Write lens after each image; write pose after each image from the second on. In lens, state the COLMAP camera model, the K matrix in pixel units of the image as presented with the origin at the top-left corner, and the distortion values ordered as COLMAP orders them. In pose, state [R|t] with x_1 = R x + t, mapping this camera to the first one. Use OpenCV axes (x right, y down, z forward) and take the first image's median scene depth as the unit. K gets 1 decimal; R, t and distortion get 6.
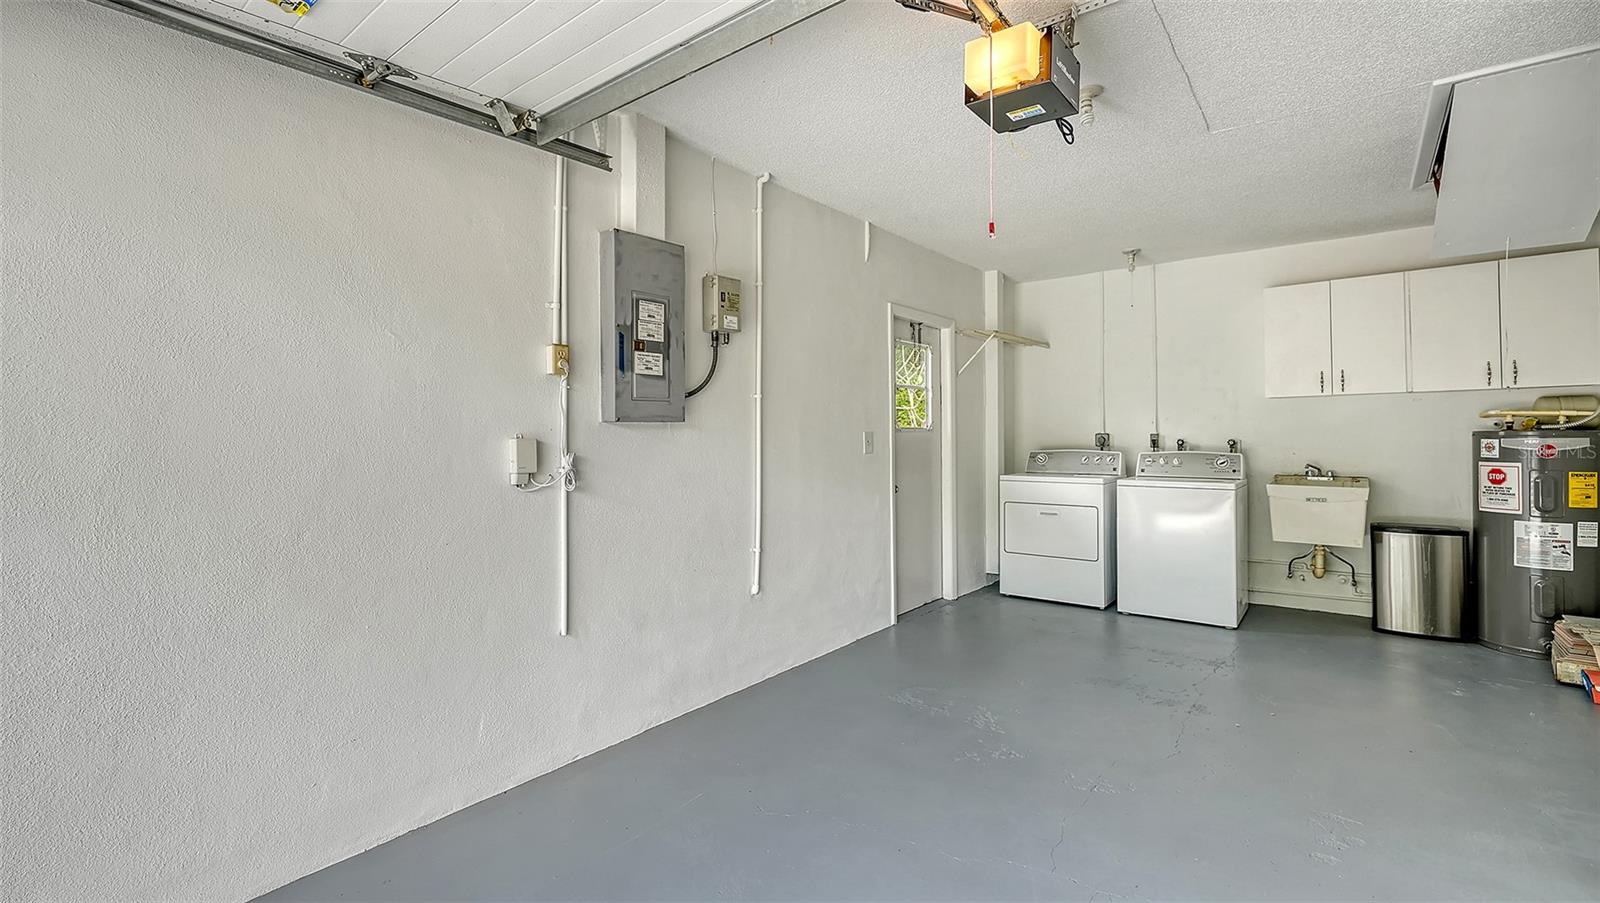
lens RADIAL K [[703.3, 0, 790.5], [0, 703.3, 414.3], [0, 0, 1]] dist [0.000972, 0.000049]
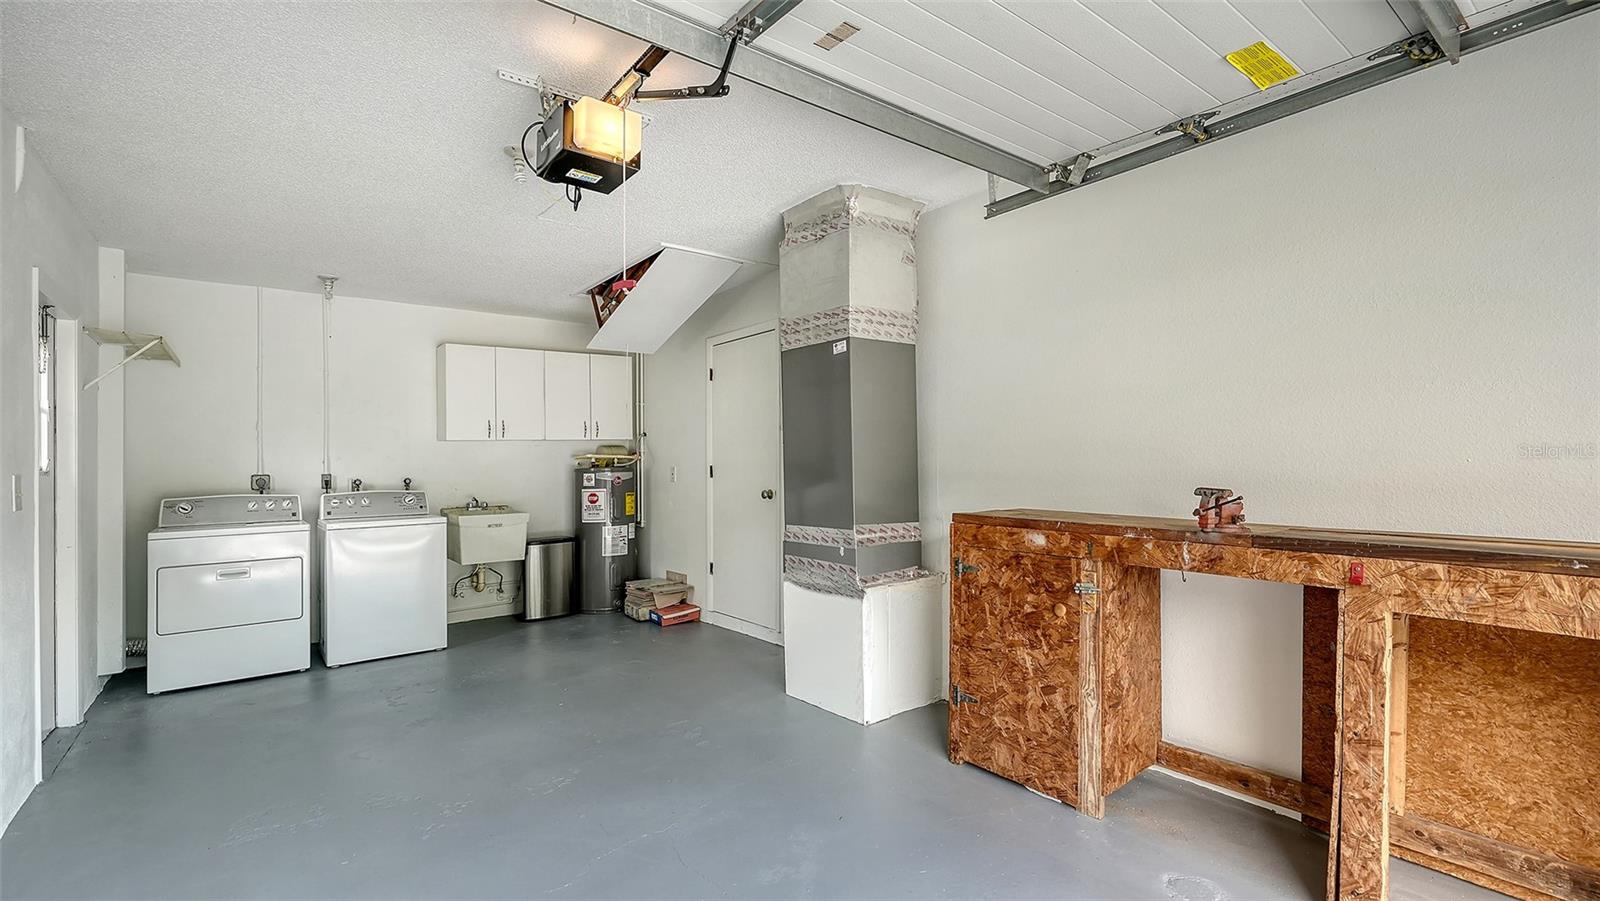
lens RADIAL K [[699.7, 0, 798.0], [0, 699.7, 460.5], [0, 0, 1]] dist [-0.000487, 0.000011]
pose [[0.232914, 0.003958, 0.972489, -0.309184], [-0.011640, 0.999931, -0.001282, 0.004105], [-0.972428, -0.011021, 0.232944, 0.208472]]
